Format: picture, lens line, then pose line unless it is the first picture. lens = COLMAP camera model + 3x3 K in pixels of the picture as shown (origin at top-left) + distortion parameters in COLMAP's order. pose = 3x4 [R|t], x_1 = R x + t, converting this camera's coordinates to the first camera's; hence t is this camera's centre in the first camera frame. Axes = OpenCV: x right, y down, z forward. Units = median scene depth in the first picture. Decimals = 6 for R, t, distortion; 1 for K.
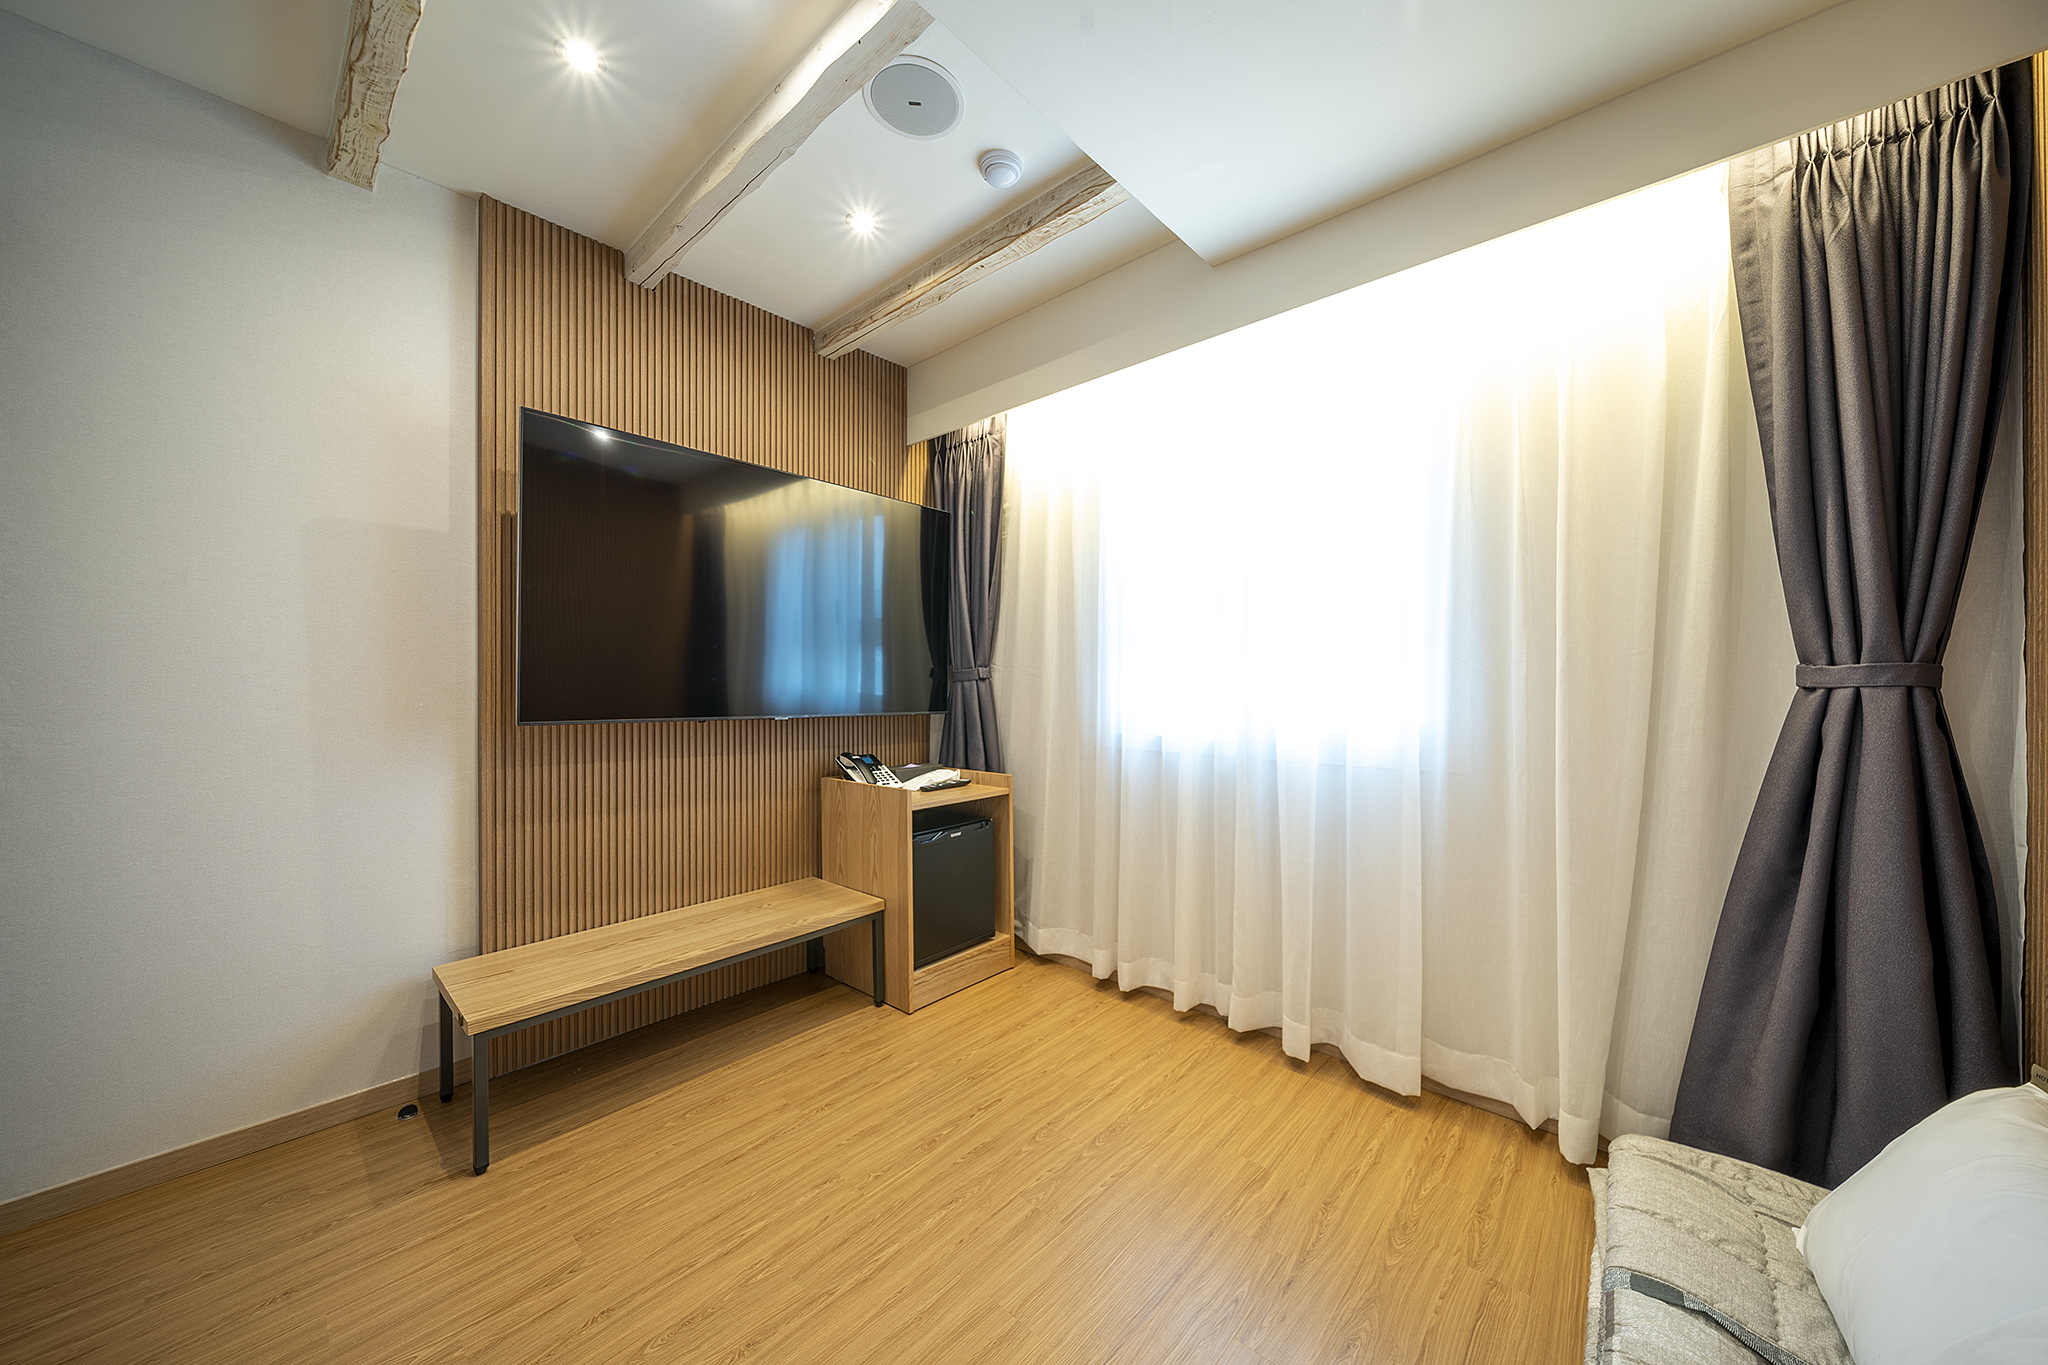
lens RADIAL K [[705.8, 0, 1028.1], [0, 705.8, 687.1], [0, 0, 1]] dist [-0.000935, -0.000250]
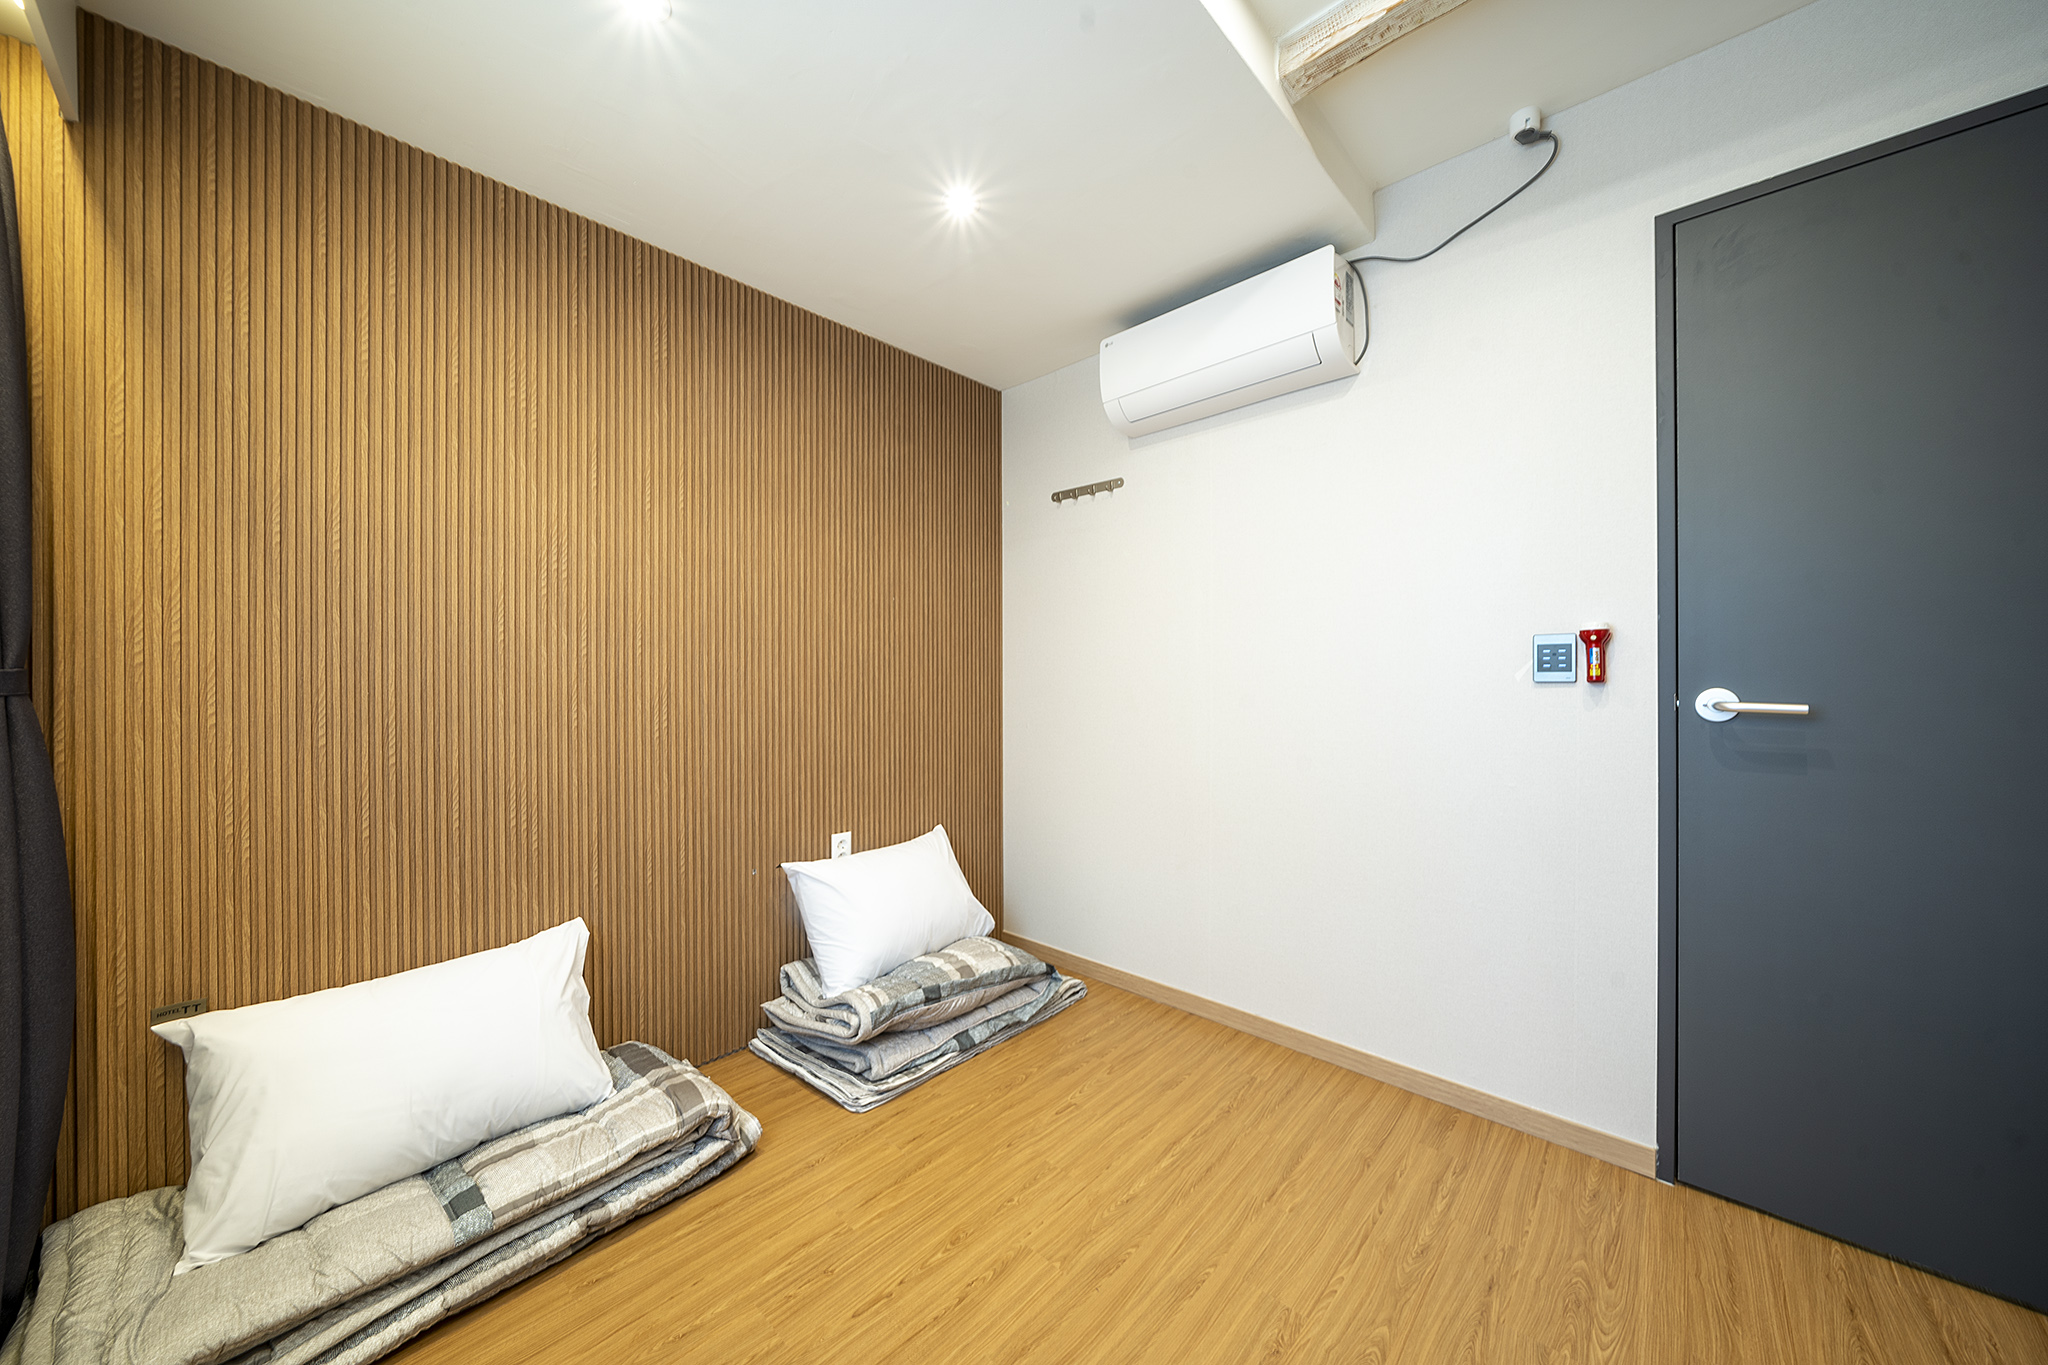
lens RADIAL K [[705.8, 0, 1035.6], [0, 705.8, 682.9], [0, 0, 1]] dist [-0.000935, -0.000250]
pose [[-0.999965, 0.002658, 0.007879, -0.035126], [0.002731, 0.999953, 0.009307, -0.009212], [-0.007854, 0.009328, -0.999926, 1.144045]]
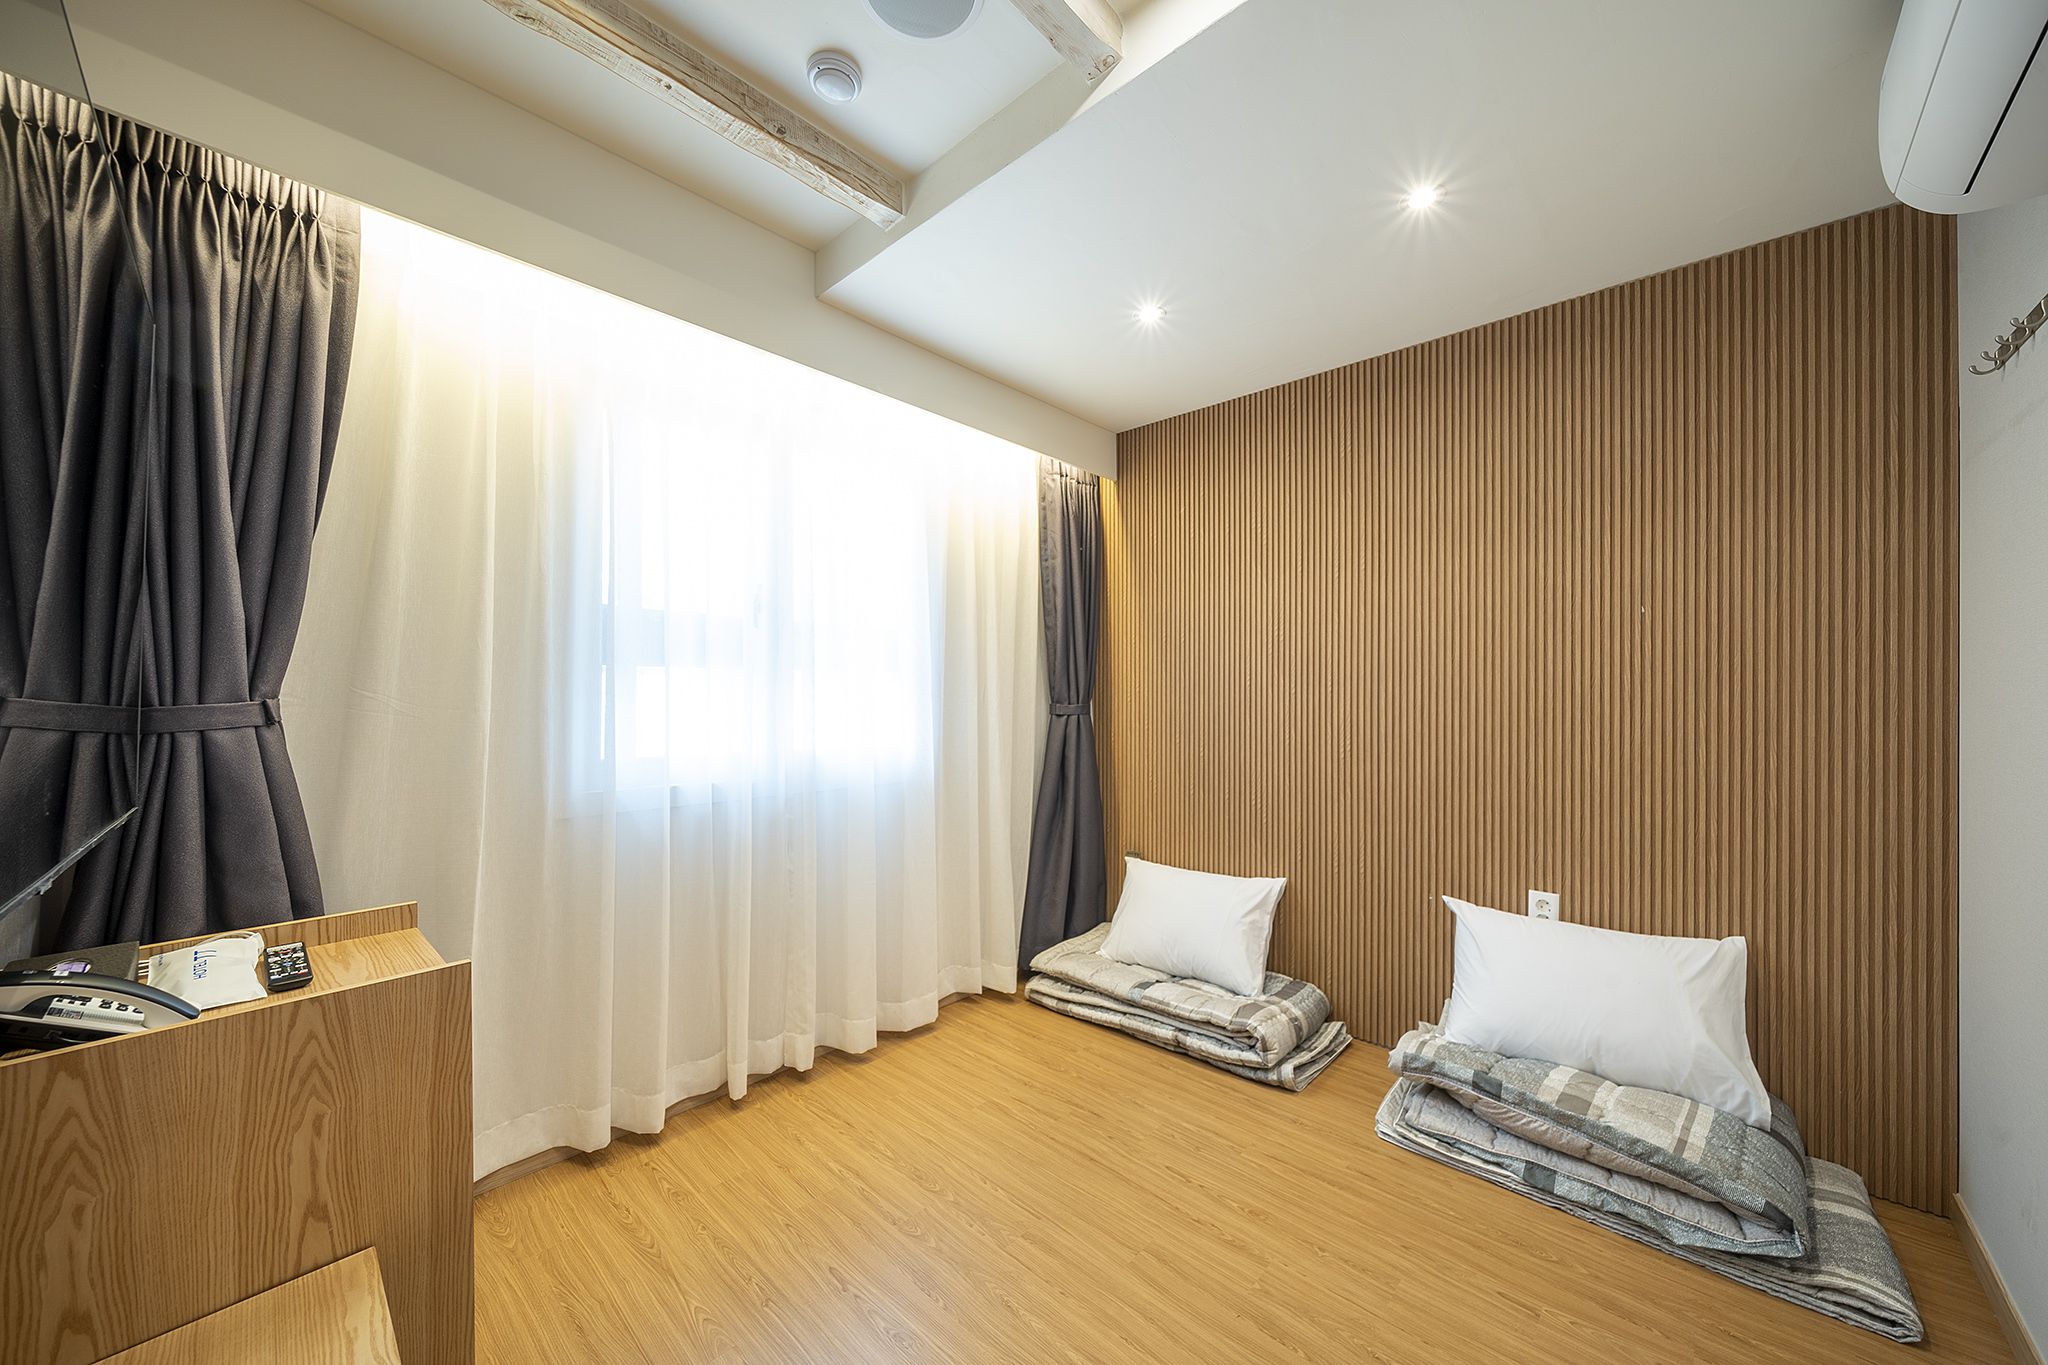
lens RADIAL K [[731.6, 0, 1040.1], [0, 731.6, 691.5], [0, 0, 1]] dist [0.000372, 0.000096]
pose [[0.007288, 0.005973, 0.999956, -0.769087], [0.006317, 0.999962, -0.006019, -0.038098], [-0.999953, 0.006360, 0.007250, 0.693621]]
